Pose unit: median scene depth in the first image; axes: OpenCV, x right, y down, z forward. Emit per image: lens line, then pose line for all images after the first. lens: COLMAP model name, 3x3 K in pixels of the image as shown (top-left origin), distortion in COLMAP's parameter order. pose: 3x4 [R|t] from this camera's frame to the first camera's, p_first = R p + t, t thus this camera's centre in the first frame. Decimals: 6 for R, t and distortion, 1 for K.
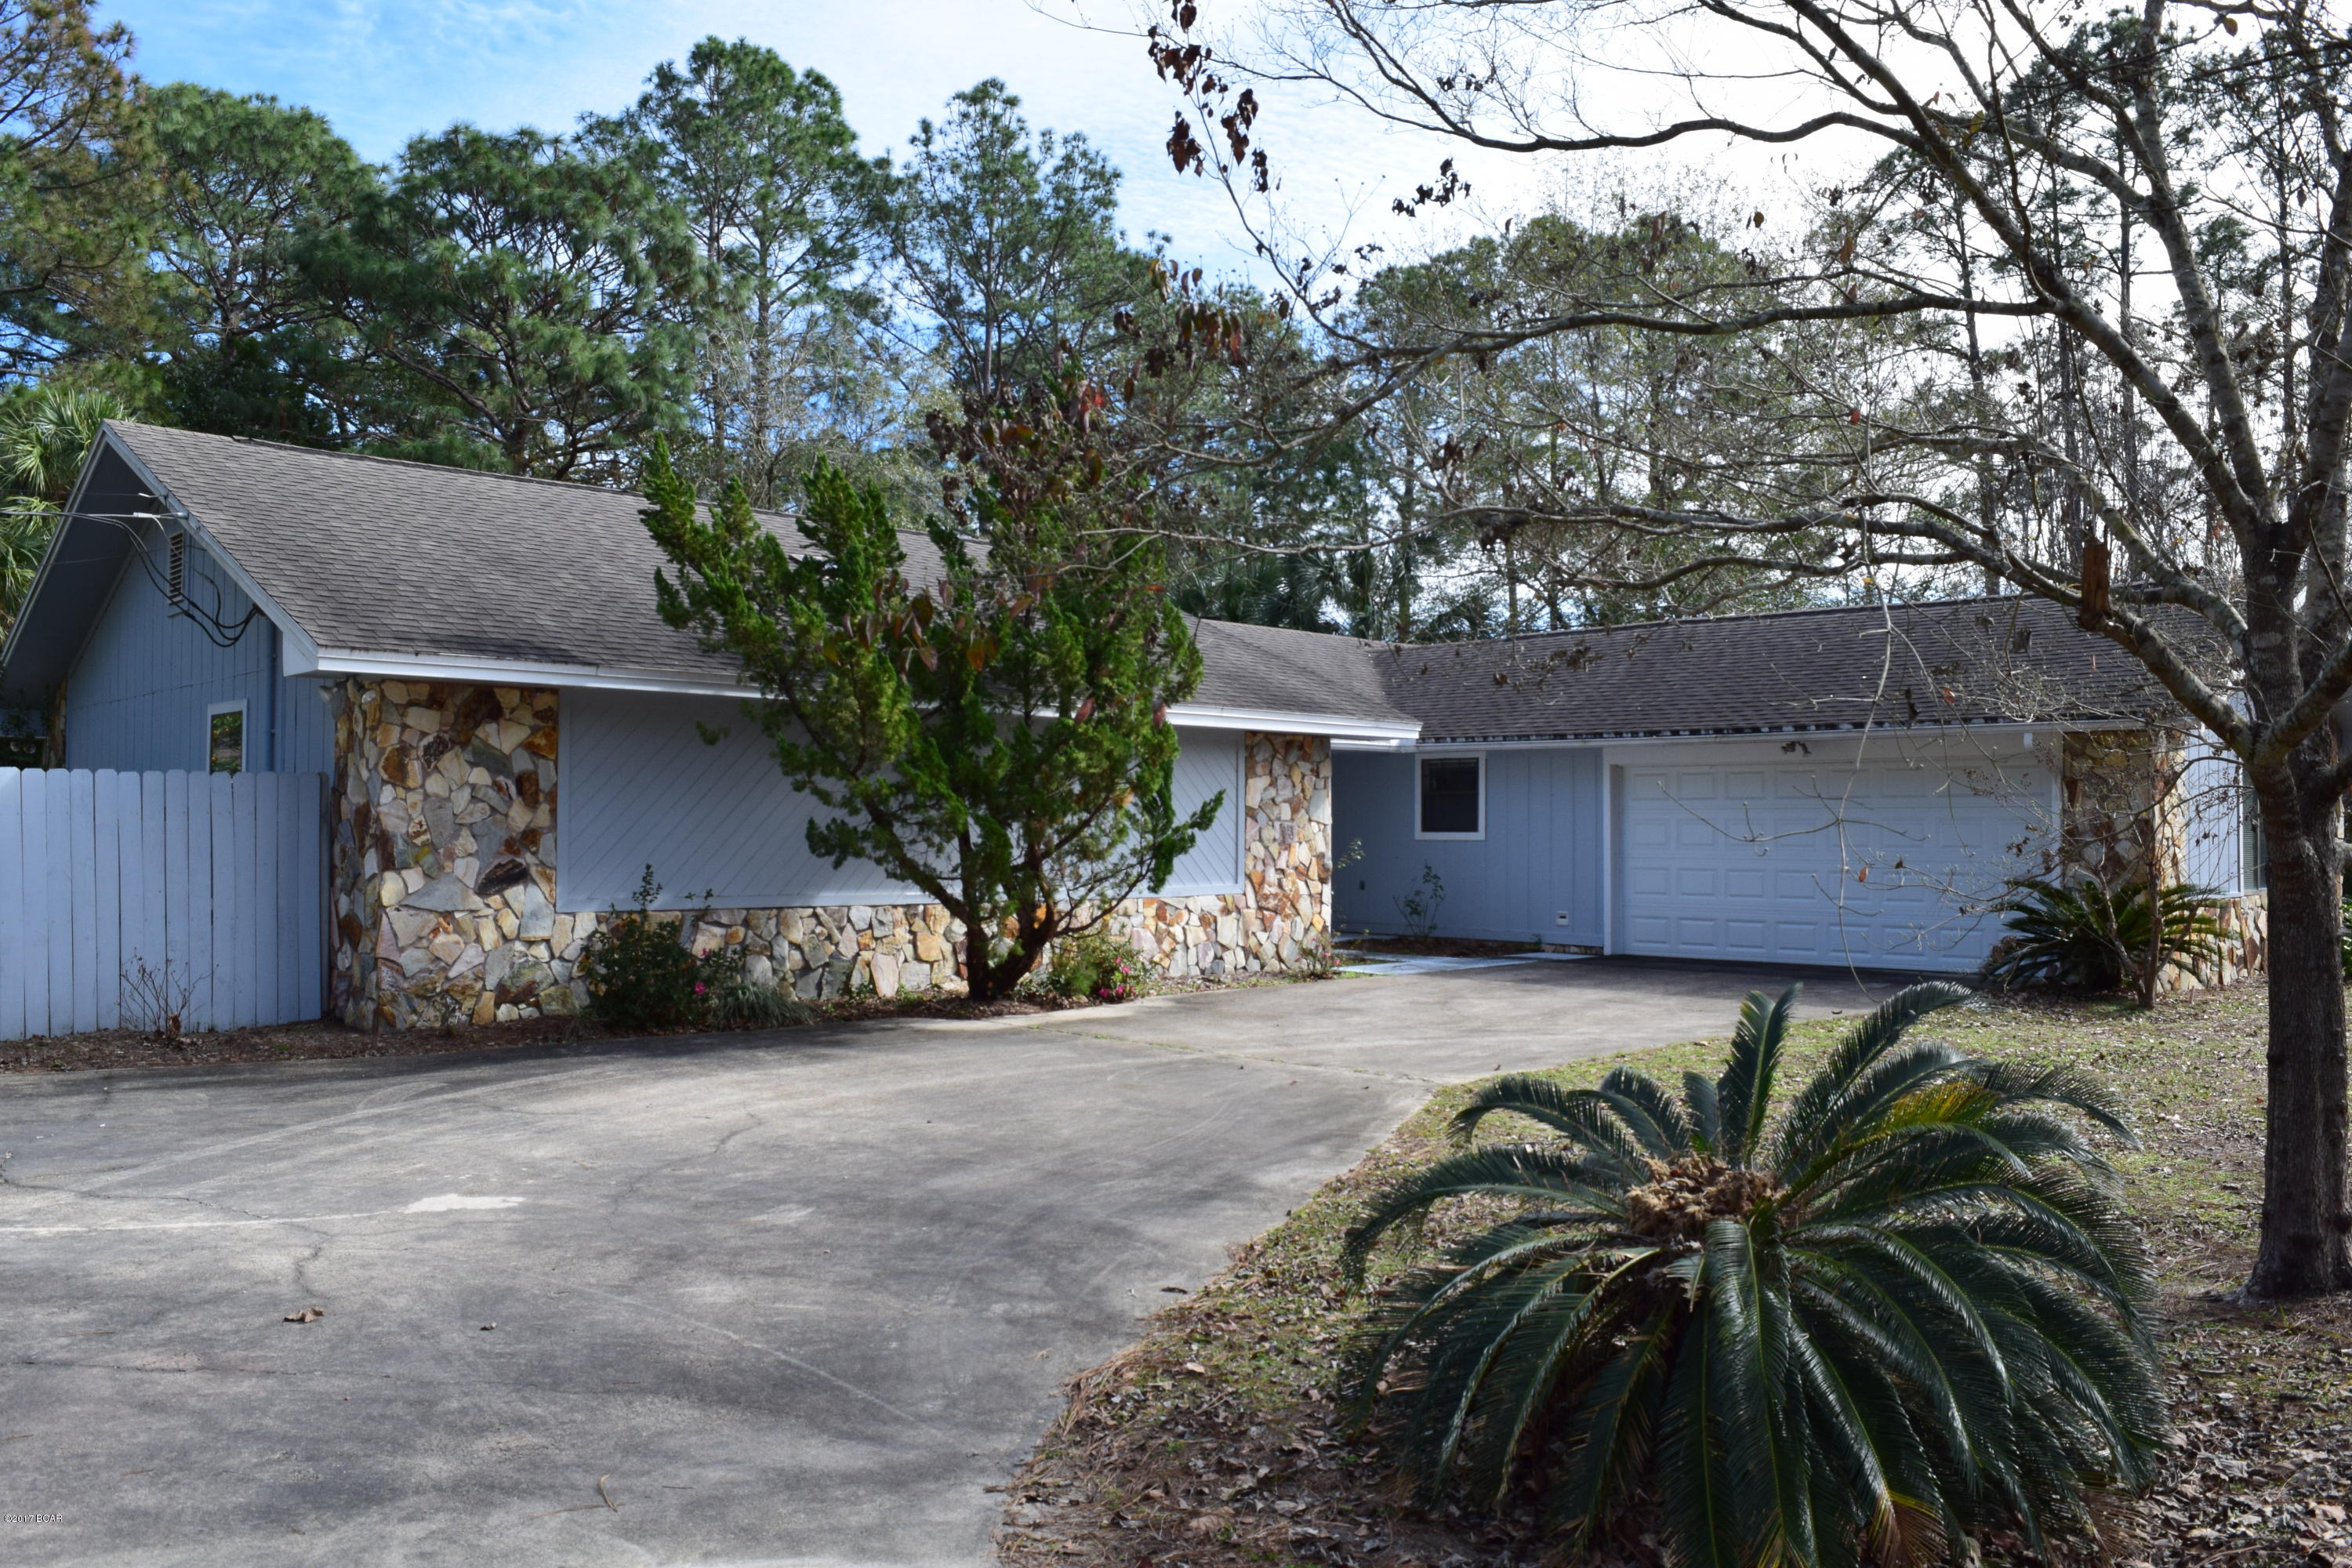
lens RADIAL K [[1855.7, 0, 1192.0], [0, 1855.7, 798.2], [0, 0, 1]] dist [-0.093366, 0.022561]
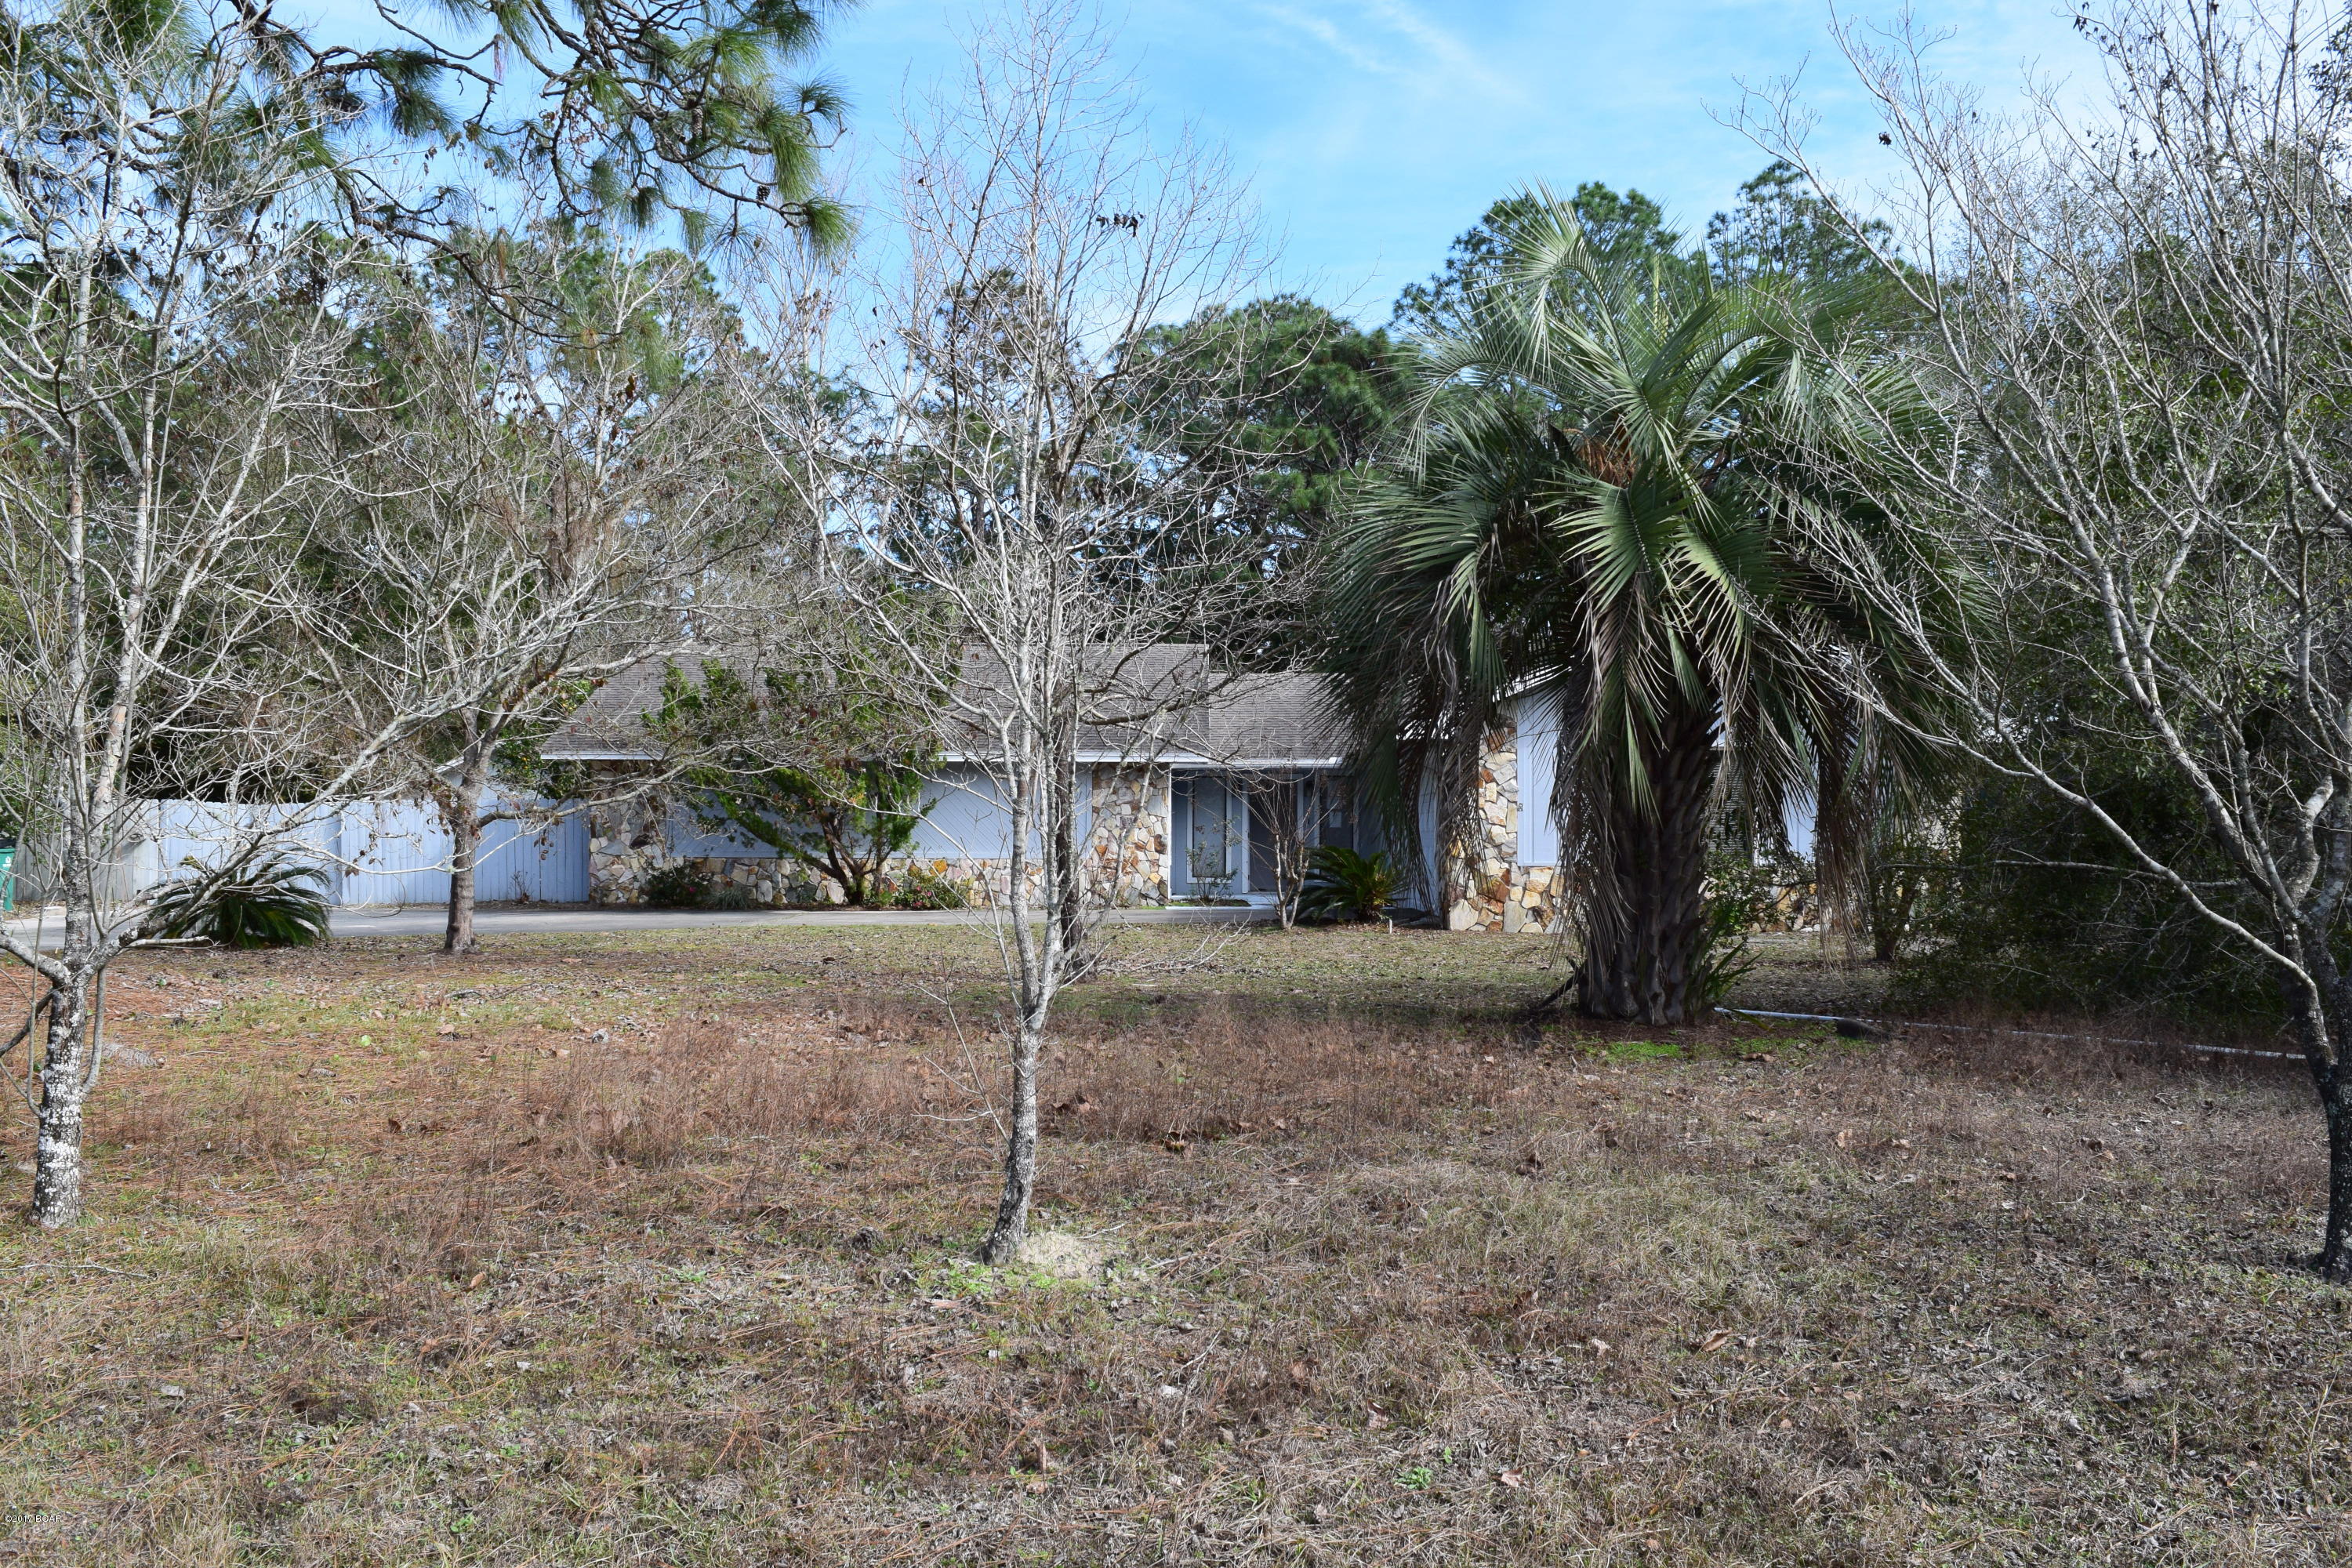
lens RADIAL K [[1855.7, 0, 1186.1], [0, 1855.7, 784.6], [0, 0, 1]] dist [-0.093366, 0.022561]
pose [[0.716351, -0.024878, -0.697296, 1.548721], [0.013218, 0.999669, -0.022088, 0.027670], [0.697615, 0.006606, 0.716443, -0.180657]]
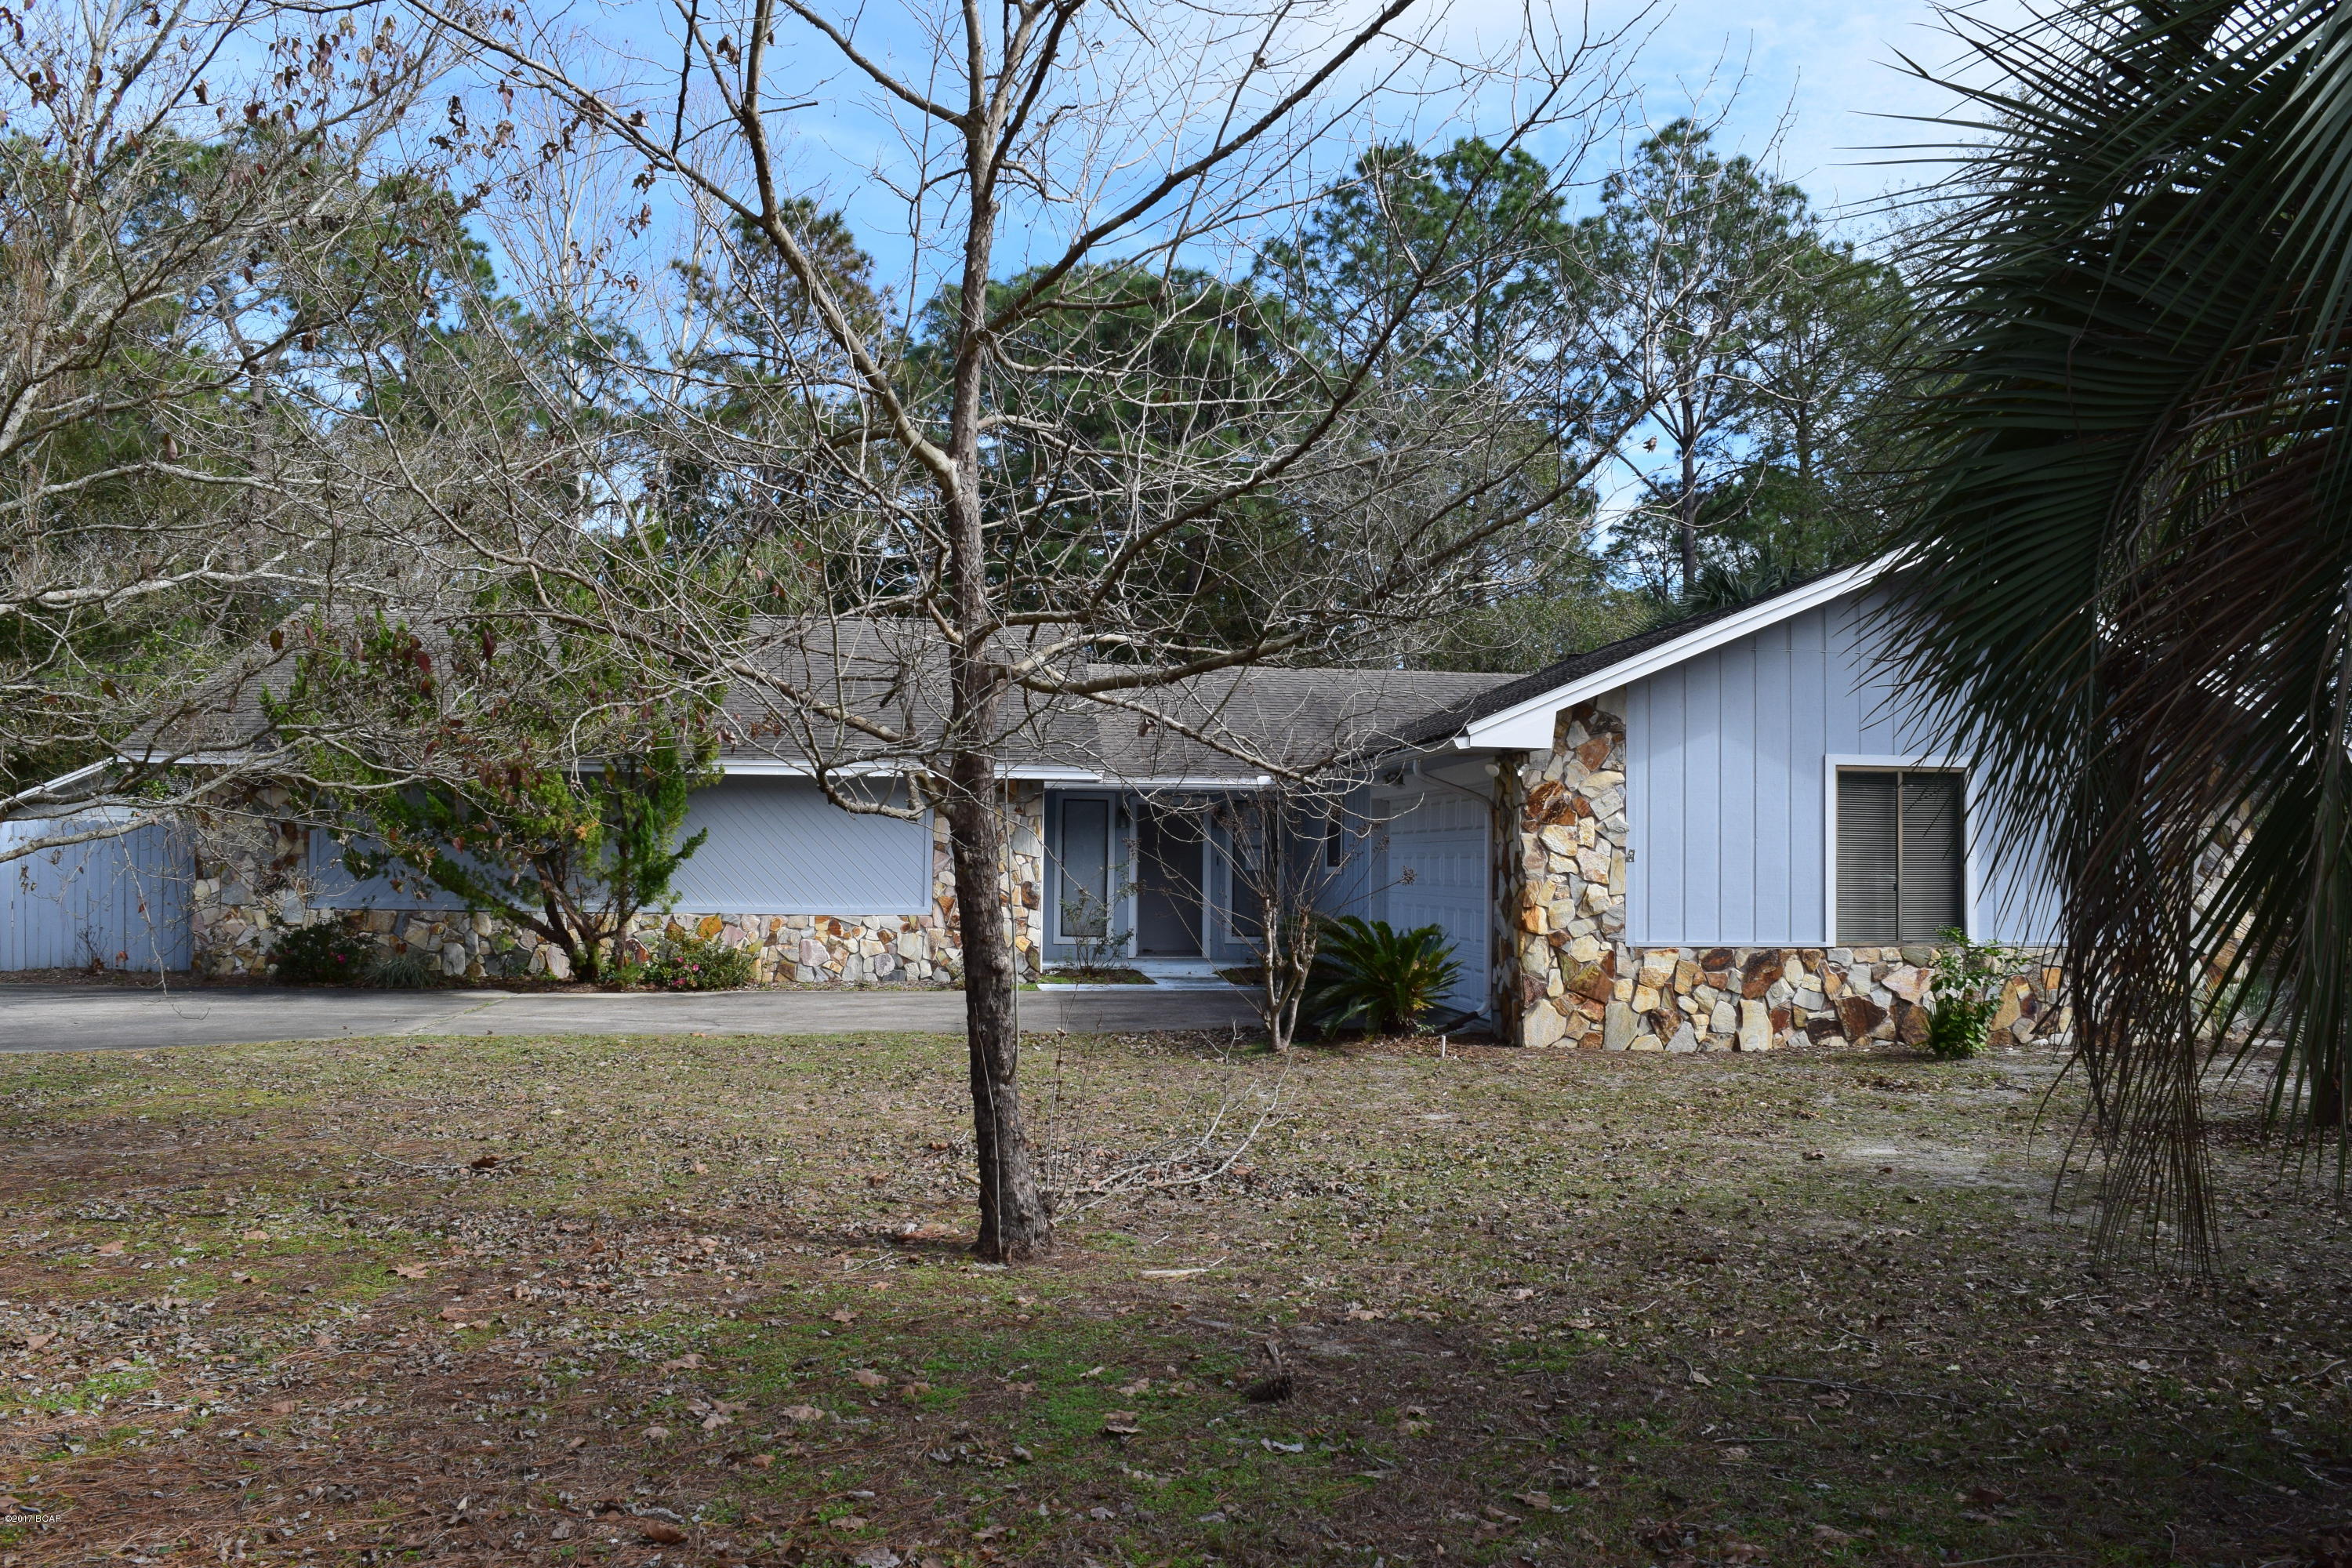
lens RADIAL K [[1855.7, 0, 1182.0], [0, 1855.7, 780.1], [0, 0, 1]] dist [-0.093366, 0.022561]
pose [[0.791976, -0.024164, -0.610074, 1.072689], [0.004322, 0.999413, -0.033974, 0.007532], [0.610537, 0.024270, 0.791616, 0.196269]]
